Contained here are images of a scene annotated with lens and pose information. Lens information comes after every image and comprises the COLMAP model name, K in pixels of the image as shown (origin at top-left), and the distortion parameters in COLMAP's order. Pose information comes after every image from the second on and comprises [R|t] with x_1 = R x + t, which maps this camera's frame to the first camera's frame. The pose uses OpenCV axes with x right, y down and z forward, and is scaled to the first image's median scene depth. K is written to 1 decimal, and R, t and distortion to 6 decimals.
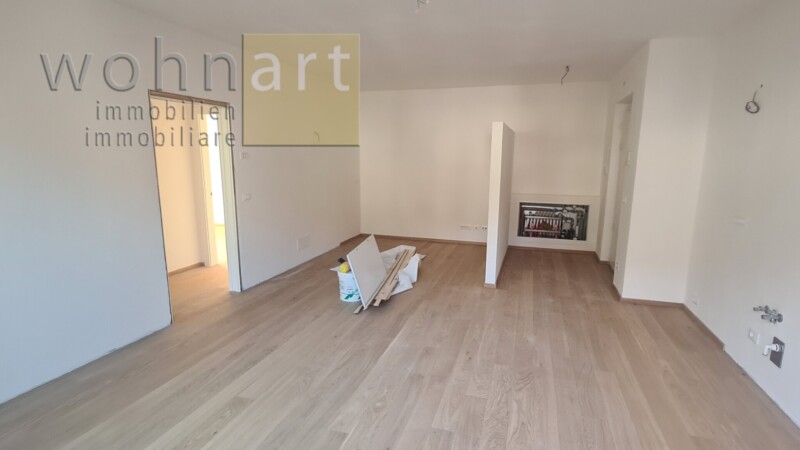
lens RADIAL K [[412.9, 0, 400.0], [0, 412.9, 225.0], [0, 0, 1]] dist [0.001293, 0.000286]
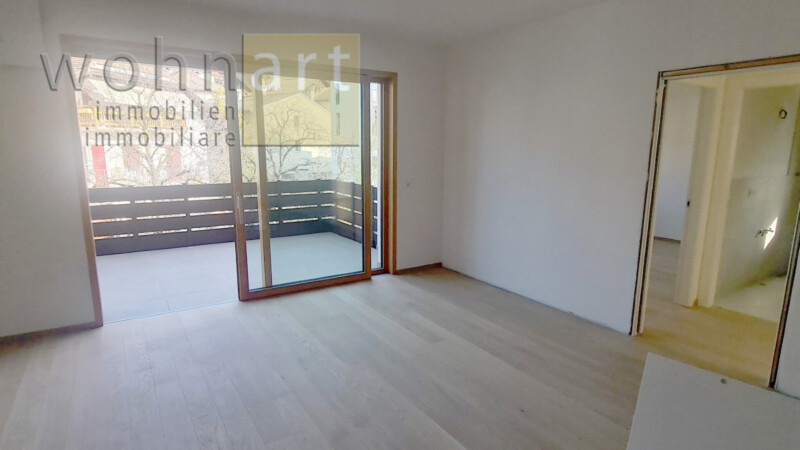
lens RADIAL K [[412.9, 0, 400.0], [0, 412.9, 225.0], [0, 0, 1]] dist [0.001293, 0.000286]
pose [[-0.610654, 0.133845, -0.780504, 0.327491], [-0.149144, 0.948536, 0.279347, -0.127417], [0.777726, 0.286992, -0.559266, 0.816653]]
